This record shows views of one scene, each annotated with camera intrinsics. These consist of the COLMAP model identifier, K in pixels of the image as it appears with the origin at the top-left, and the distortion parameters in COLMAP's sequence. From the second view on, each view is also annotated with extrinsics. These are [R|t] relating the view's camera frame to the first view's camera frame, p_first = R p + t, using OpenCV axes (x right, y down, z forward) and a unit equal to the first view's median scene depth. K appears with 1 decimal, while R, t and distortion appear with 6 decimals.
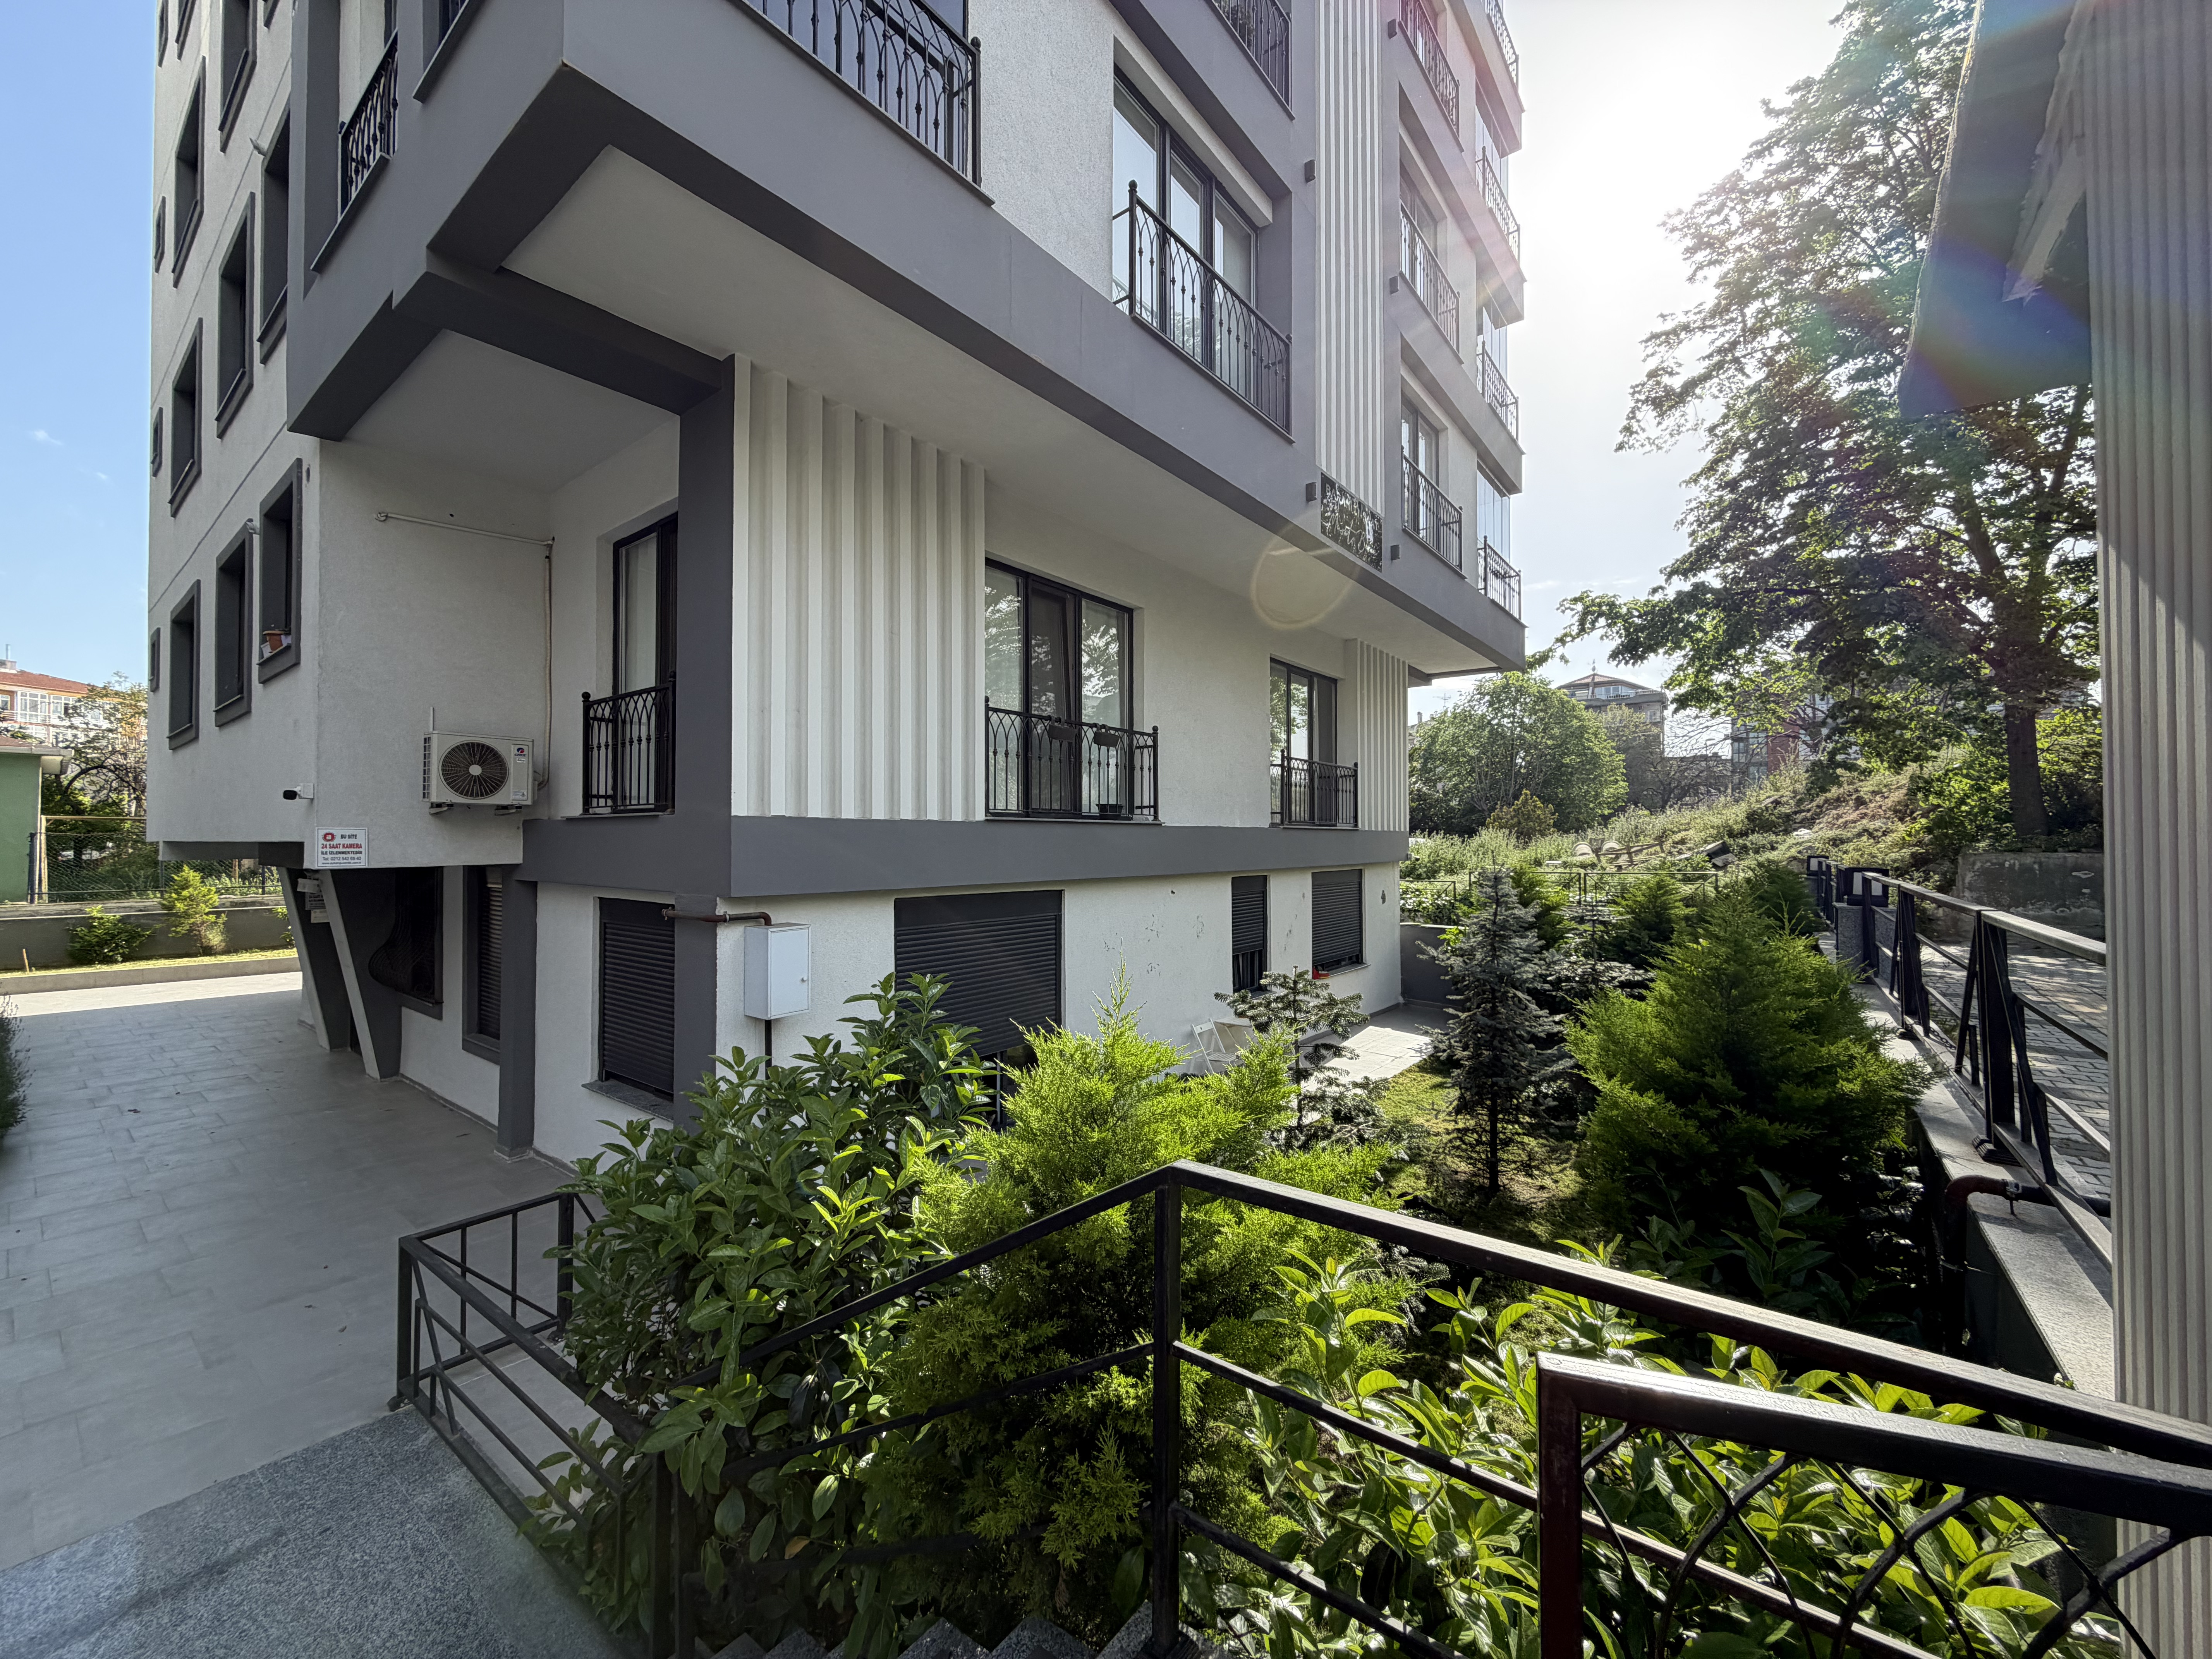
lens RADIAL K [[883.3, 0, 1100.6], [0, 883.3, 830.1], [0, 0, 1]] dist [0.000893, -0.000097]
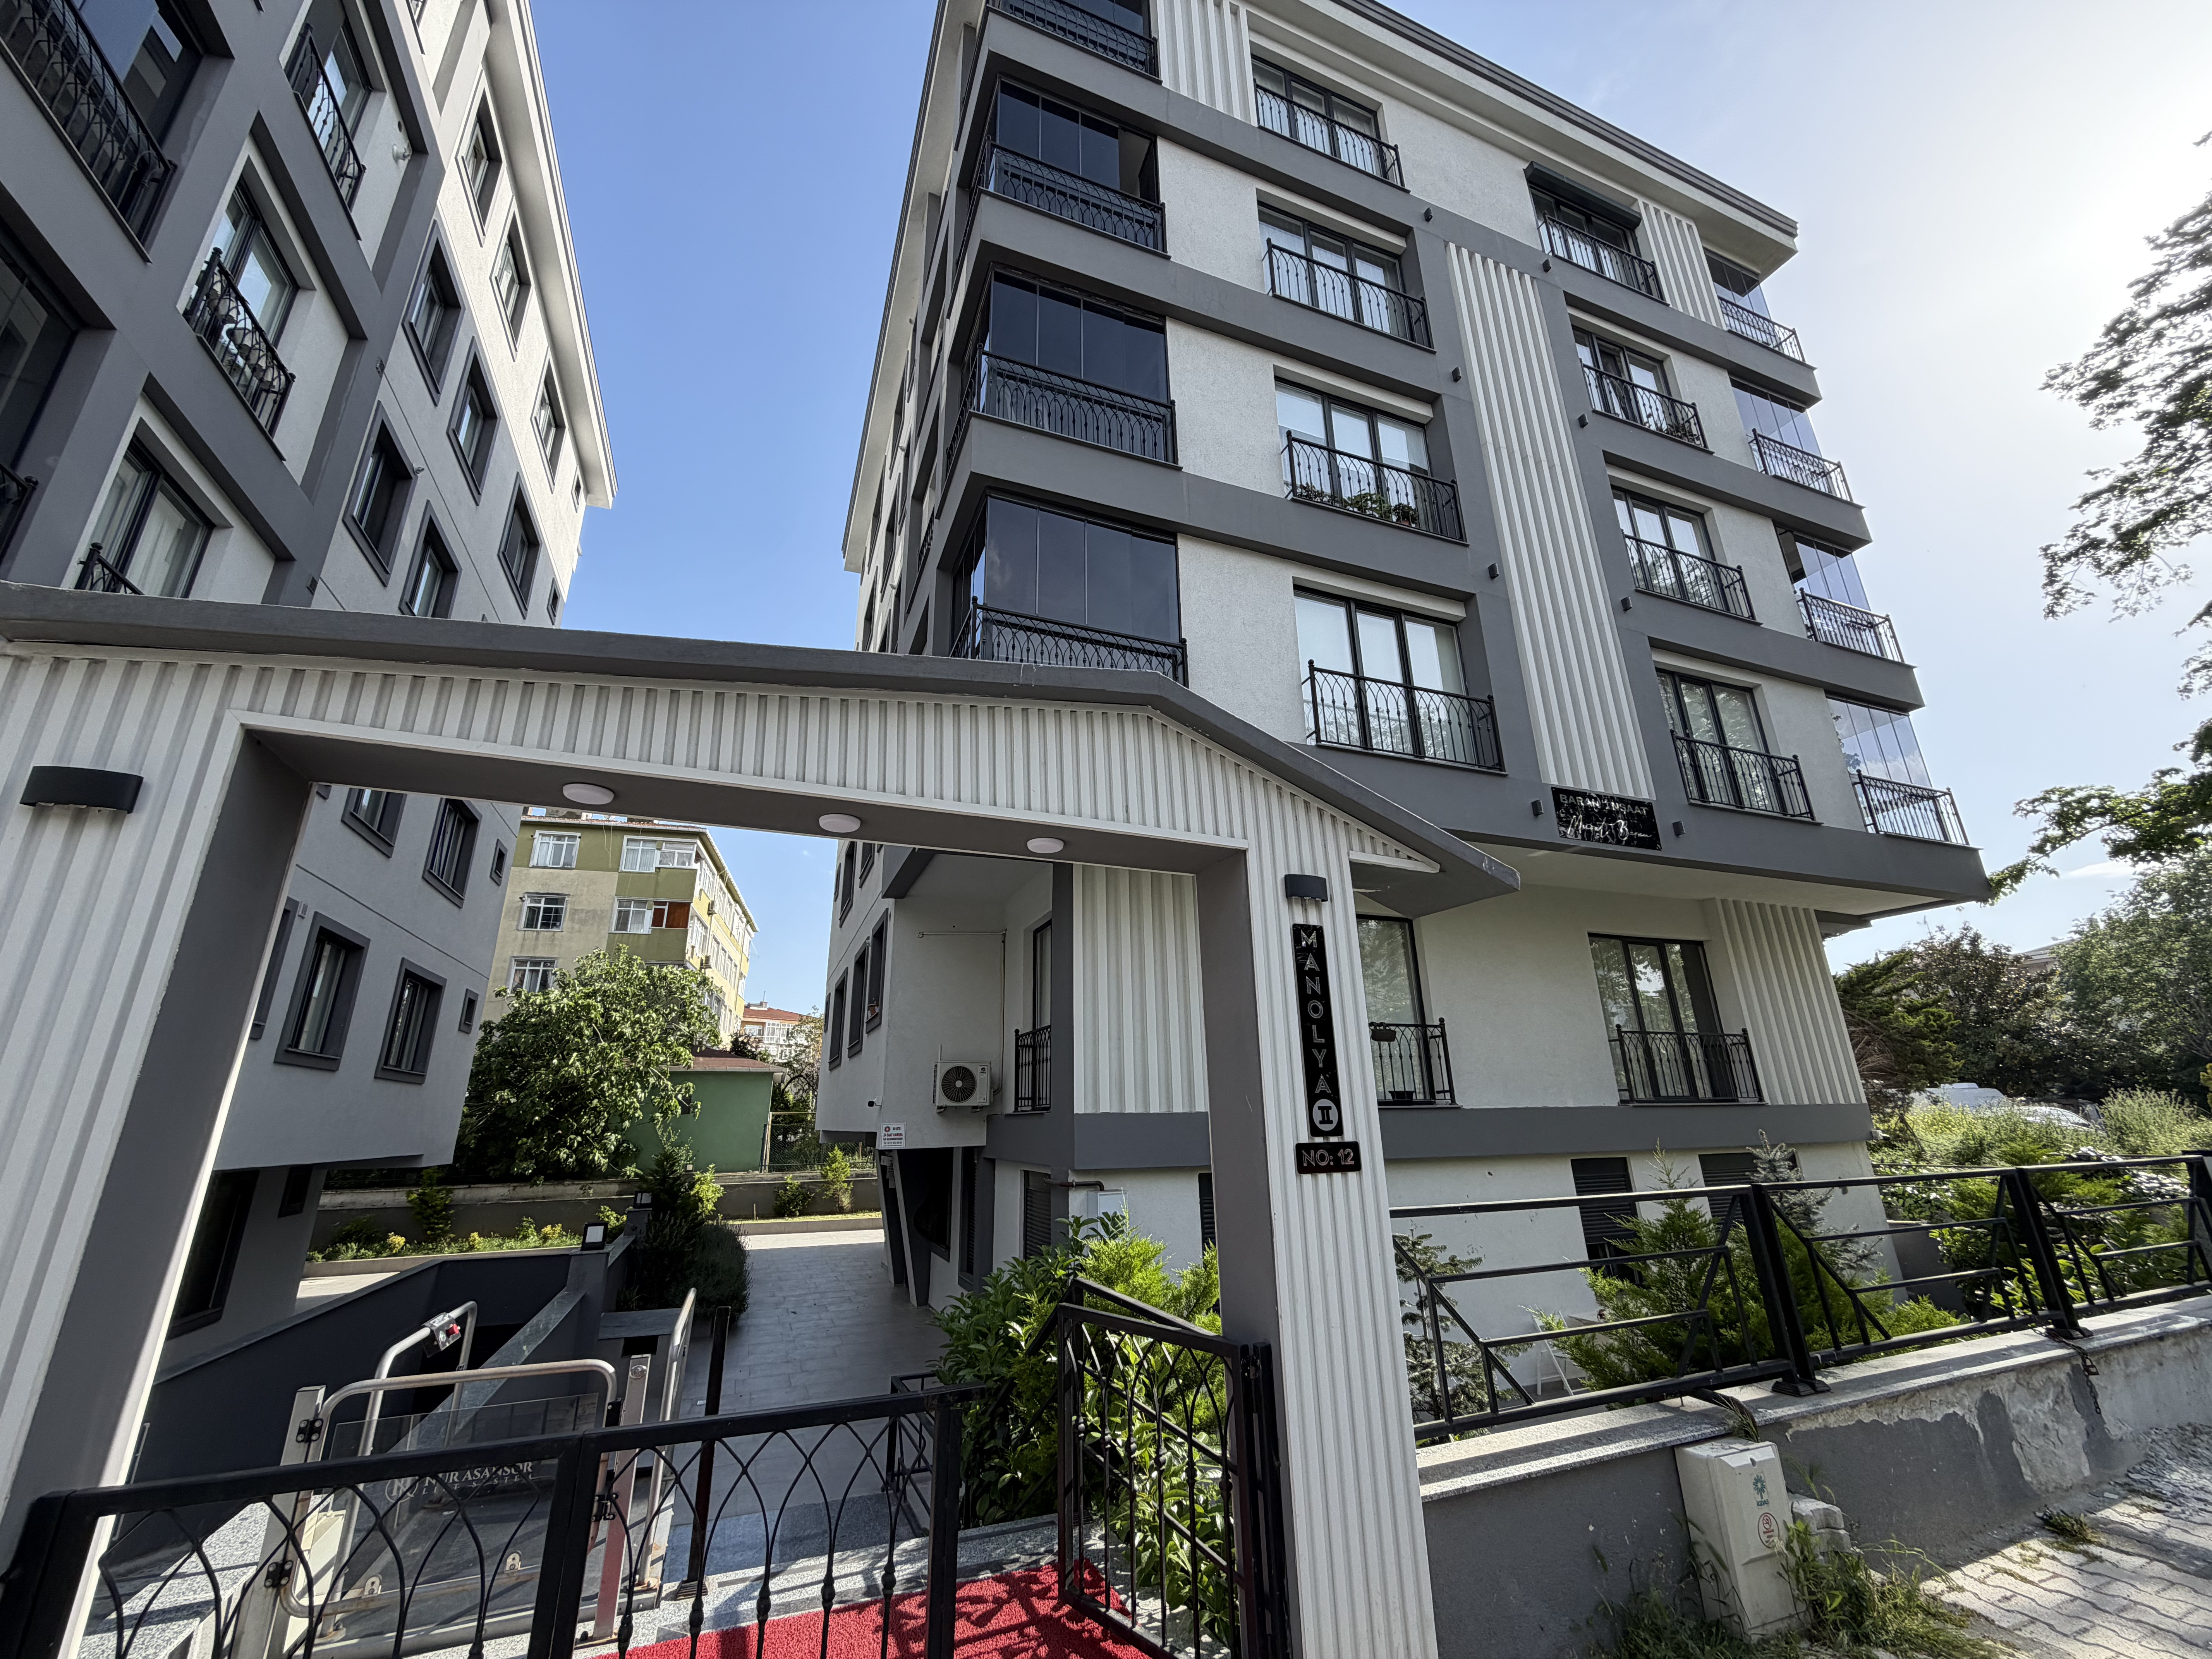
lens RADIAL K [[883.3, 0, 1100.5], [0, 883.3, 828.3], [0, 0, 1]] dist [0.000893, -0.000097]
pose [[0.861687, -0.172259, -0.477307, 0.284938], [0.021550, 0.952192, -0.304738, -0.012706], [0.506982, 0.252303, 0.824204, -0.244652]]
